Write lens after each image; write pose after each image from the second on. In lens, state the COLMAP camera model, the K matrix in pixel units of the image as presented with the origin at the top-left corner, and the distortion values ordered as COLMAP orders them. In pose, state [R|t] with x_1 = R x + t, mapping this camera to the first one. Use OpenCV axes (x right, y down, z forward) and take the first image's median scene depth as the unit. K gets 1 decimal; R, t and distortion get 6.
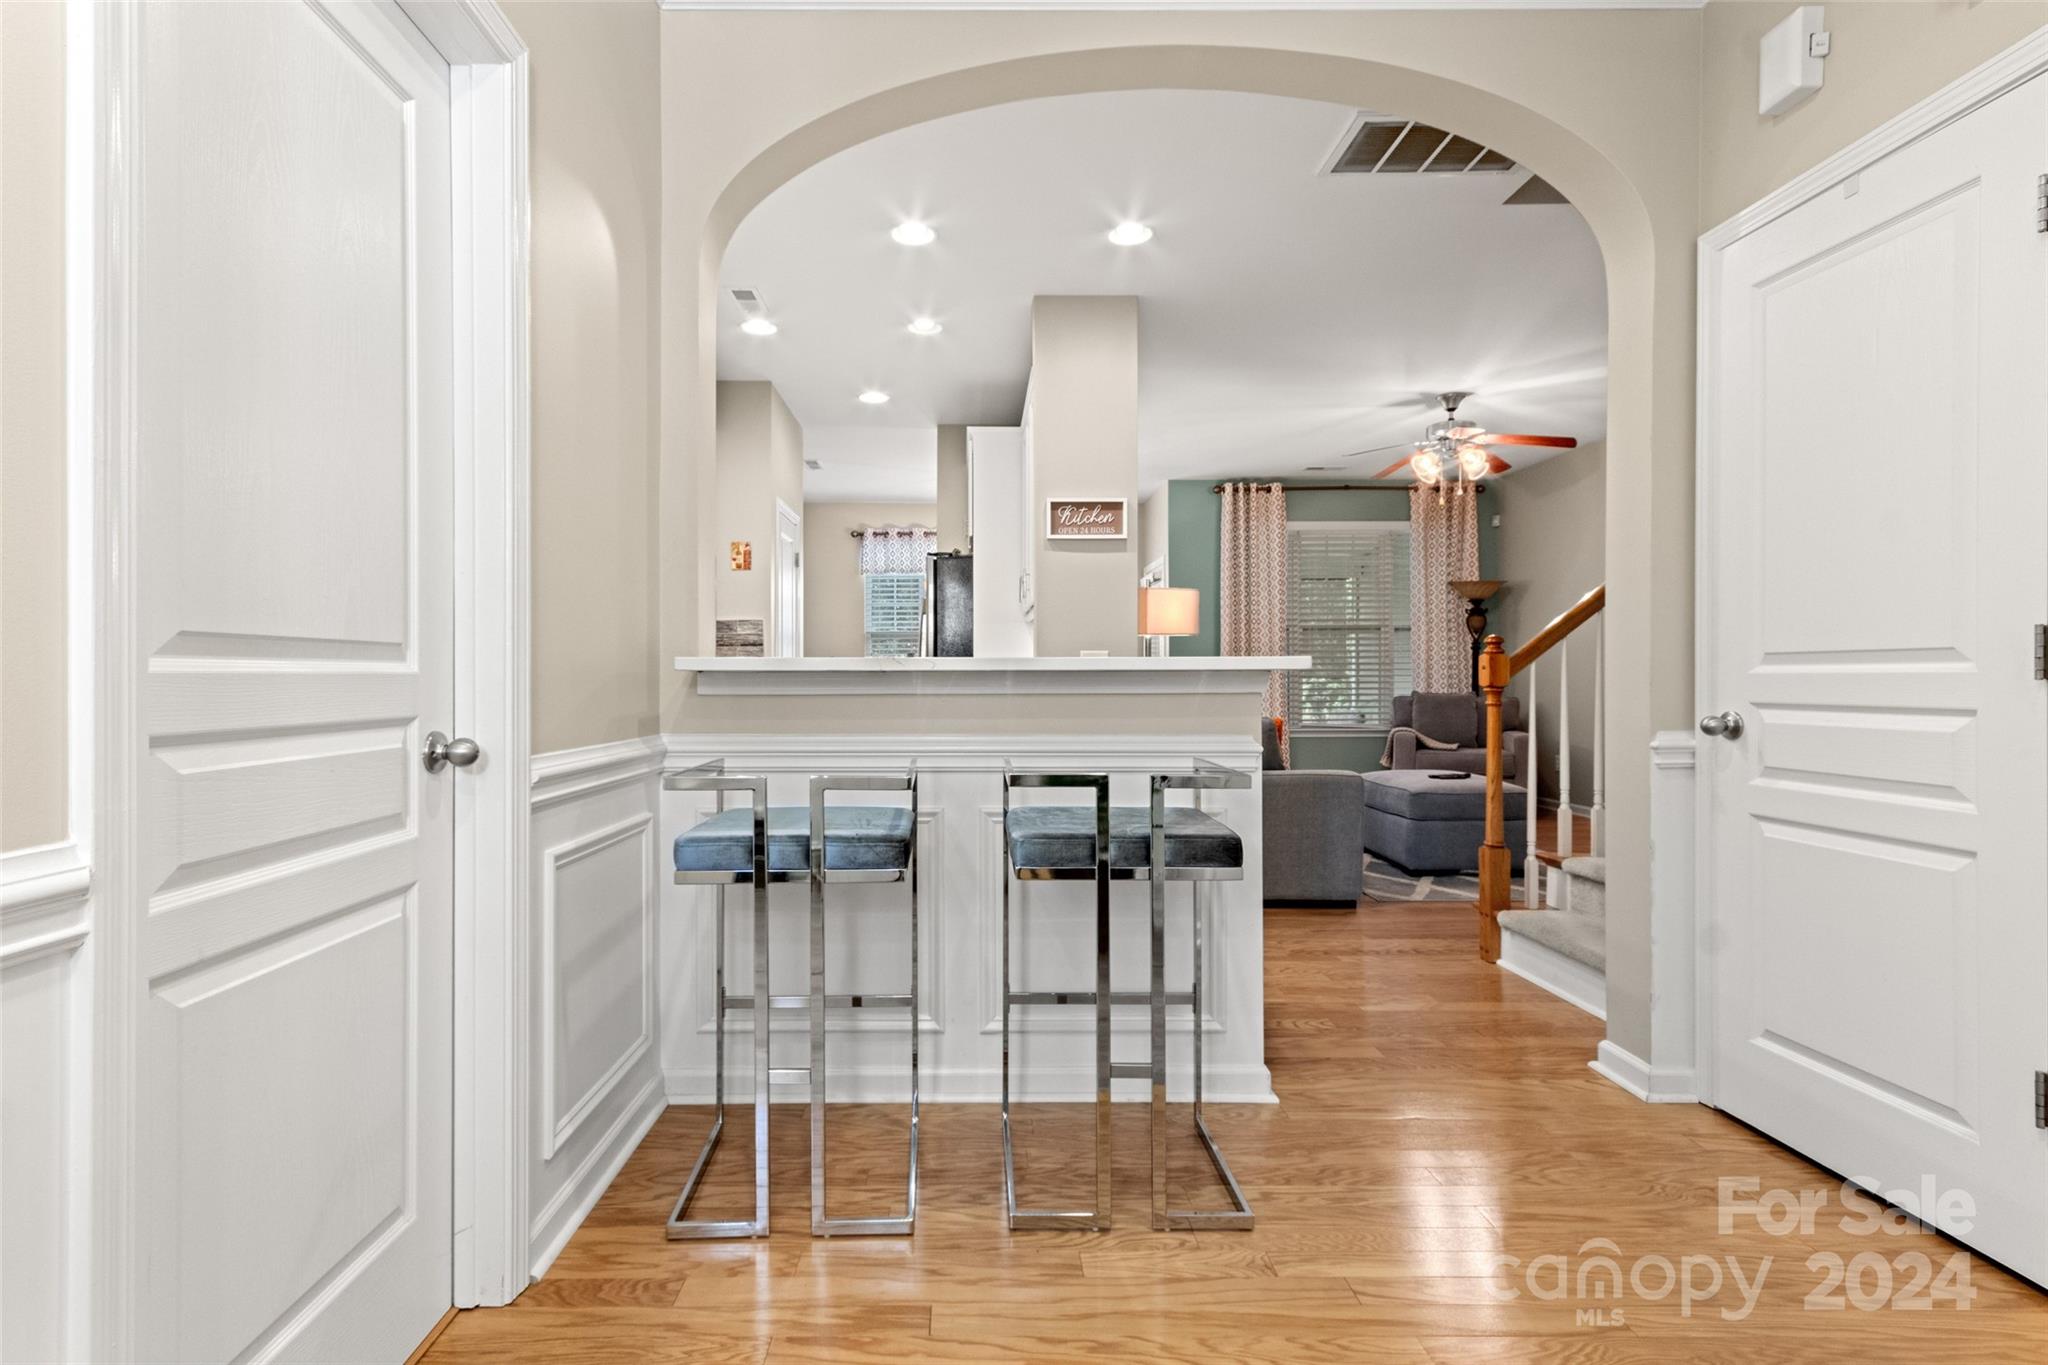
lens RADIAL K [[961.4, 0, 972.0], [0, 961.4, 673.8], [0, 0, 1]] dist [-0.023254, -0.000568]
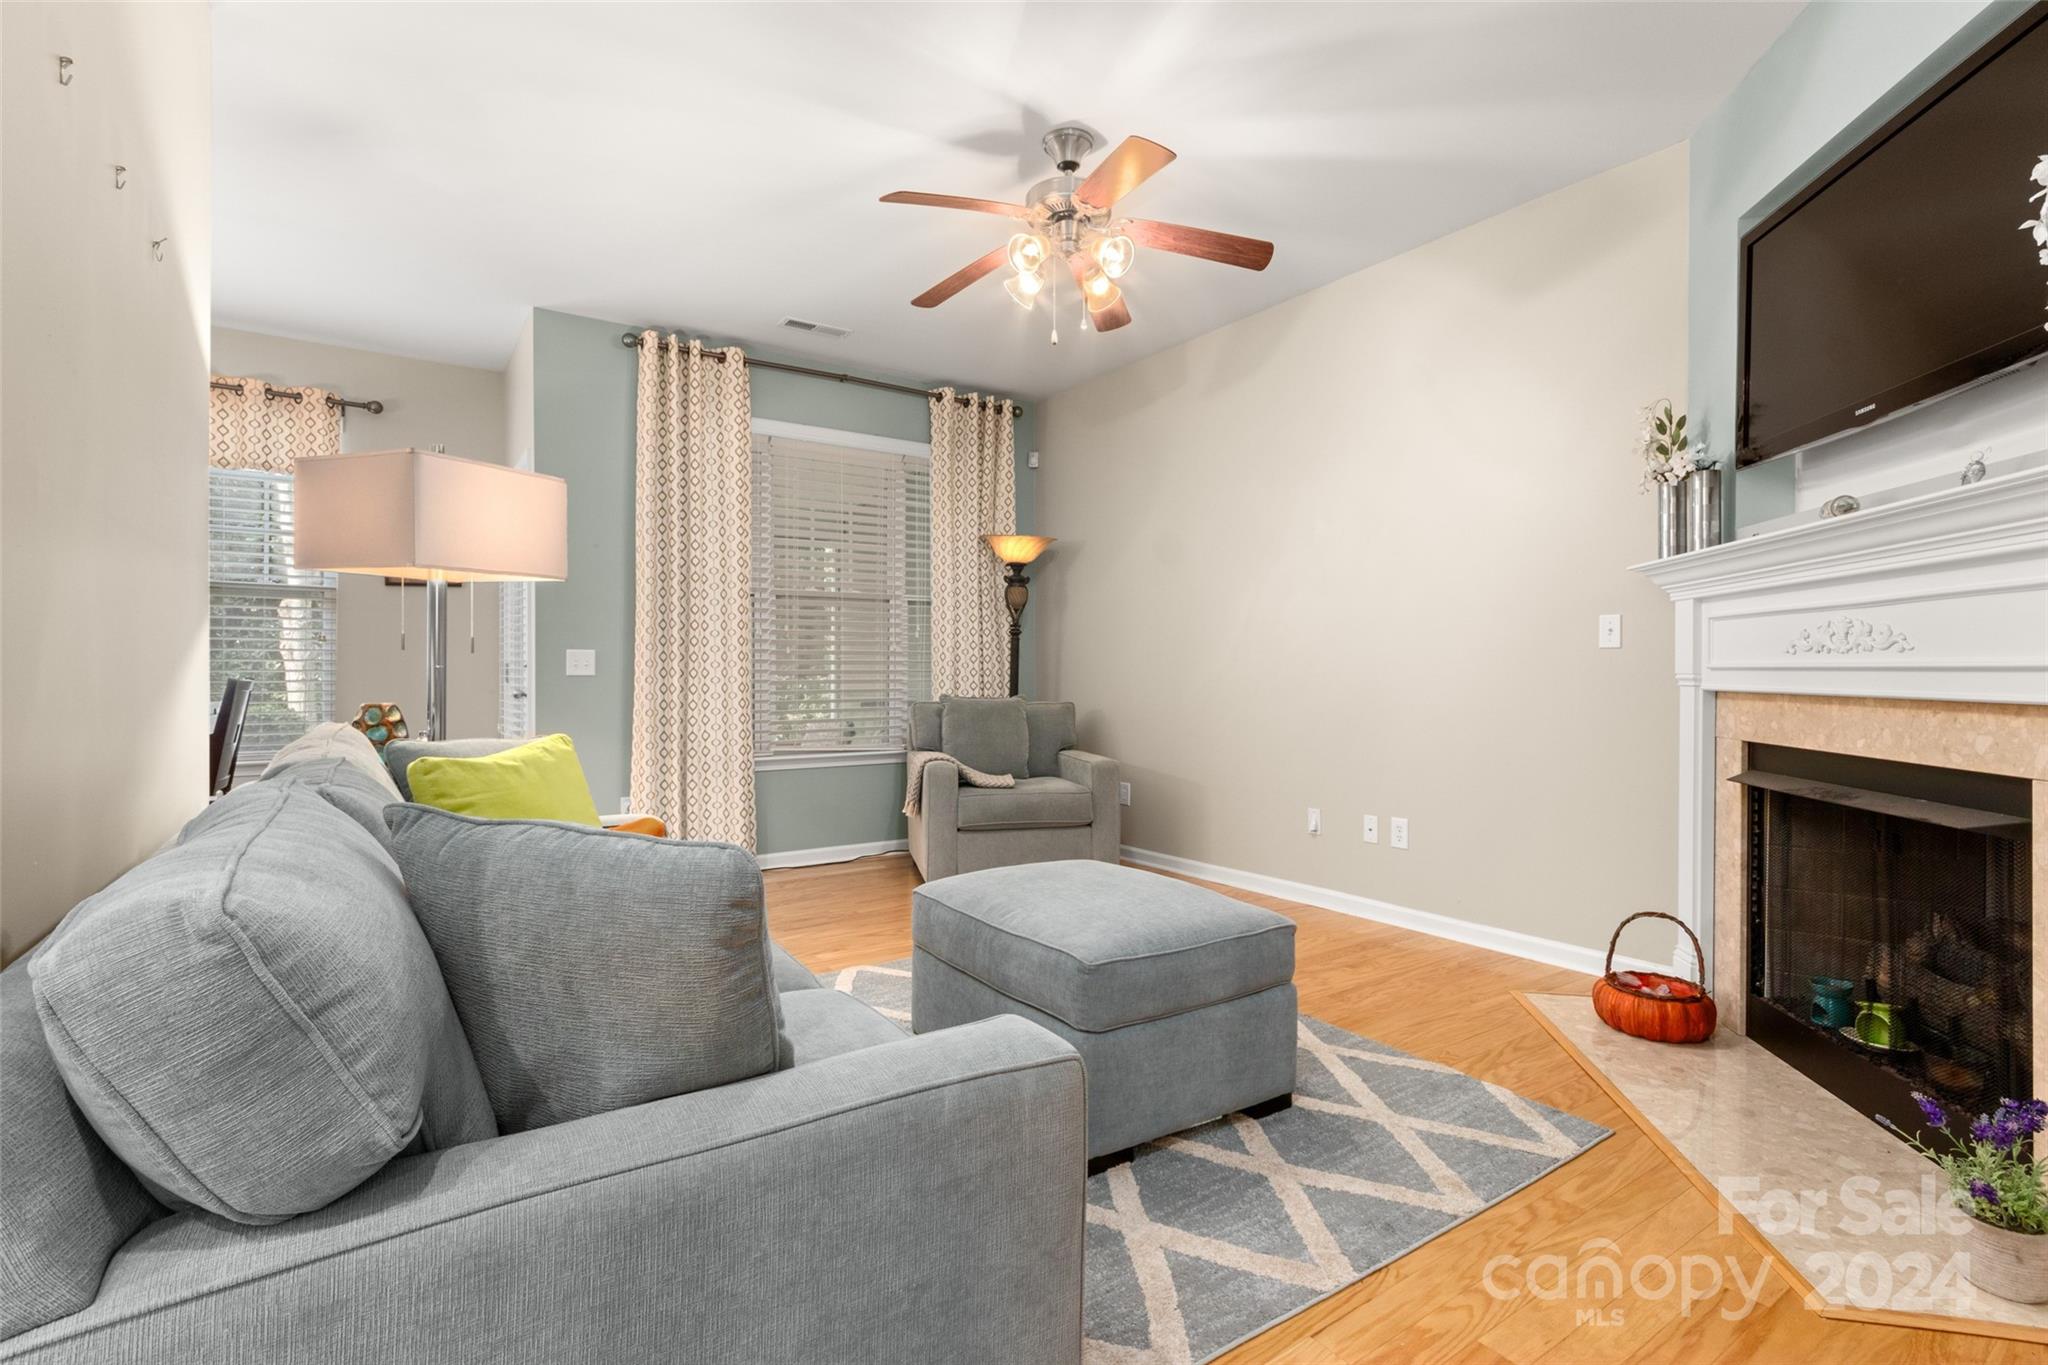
lens RADIAL K [[961.4, 0, 1017.4], [0, 961.4, 677.5], [0, 0, 1]] dist [-0.023254, -0.000568]
pose [[0.827497, -0.003814, 0.561457, 0.128682], [0.000936, 0.999985, 0.005413, 0.002528], [-0.561469, -0.003954, 0.827488, 0.409039]]
